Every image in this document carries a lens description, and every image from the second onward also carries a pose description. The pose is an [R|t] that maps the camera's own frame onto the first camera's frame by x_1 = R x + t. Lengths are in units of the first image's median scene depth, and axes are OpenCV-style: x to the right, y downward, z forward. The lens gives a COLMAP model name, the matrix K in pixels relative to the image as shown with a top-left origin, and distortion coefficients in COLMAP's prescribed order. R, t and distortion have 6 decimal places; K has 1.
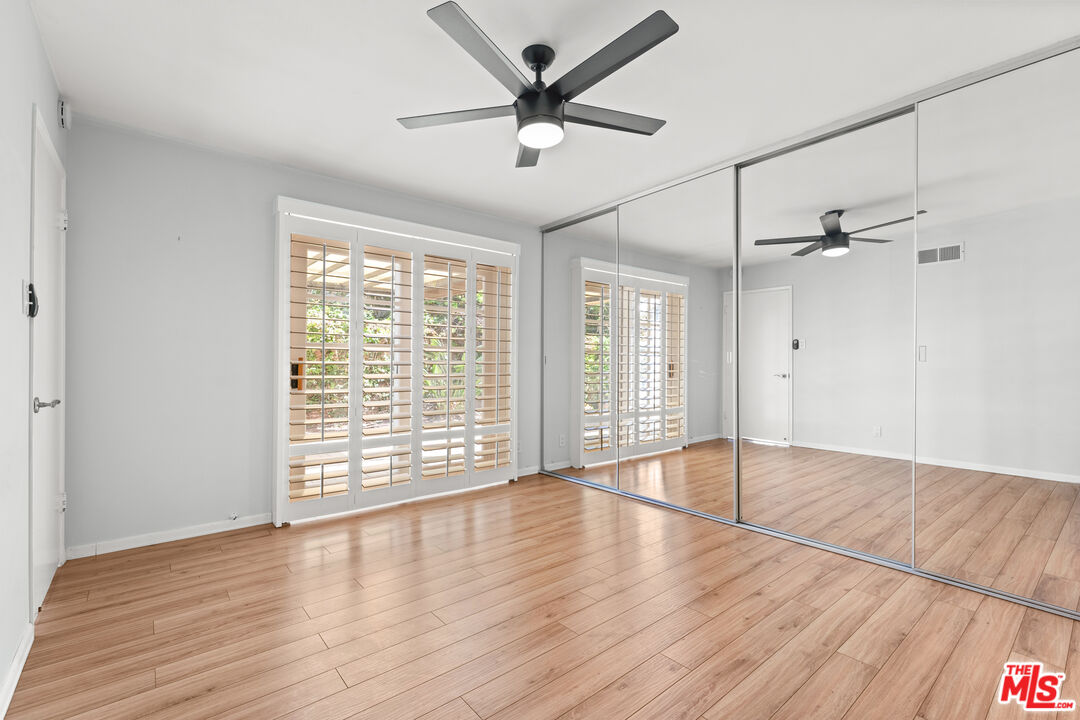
lens RADIAL K [[484.7, 0, 544.9], [0, 484.7, 356.6], [0, 0, 1]] dist [0.003198, 0.000866]
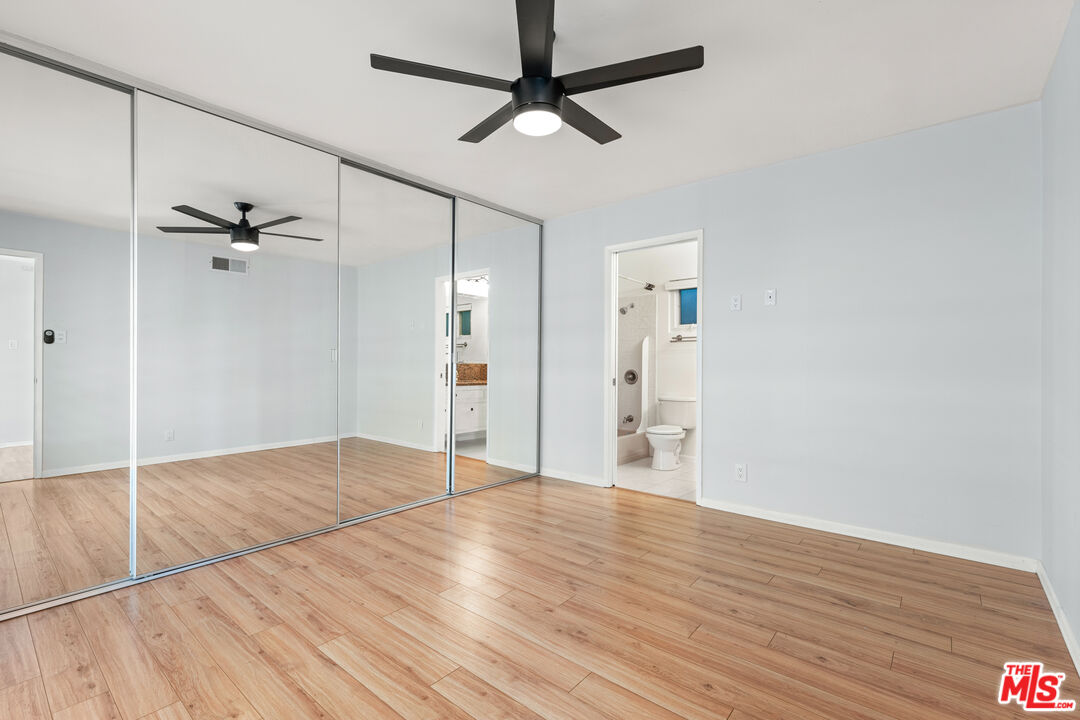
lens RADIAL K [[484.7, 0, 541.7], [0, 484.7, 365.1], [0, 0, 1]] dist [0.003198, 0.000866]
pose [[-0.170236, -0.005857, 0.985386, -0.659150], [-0.009242, 0.999948, 0.004347, 0.014541], [-0.985360, -0.008367, -0.170281, 0.804384]]
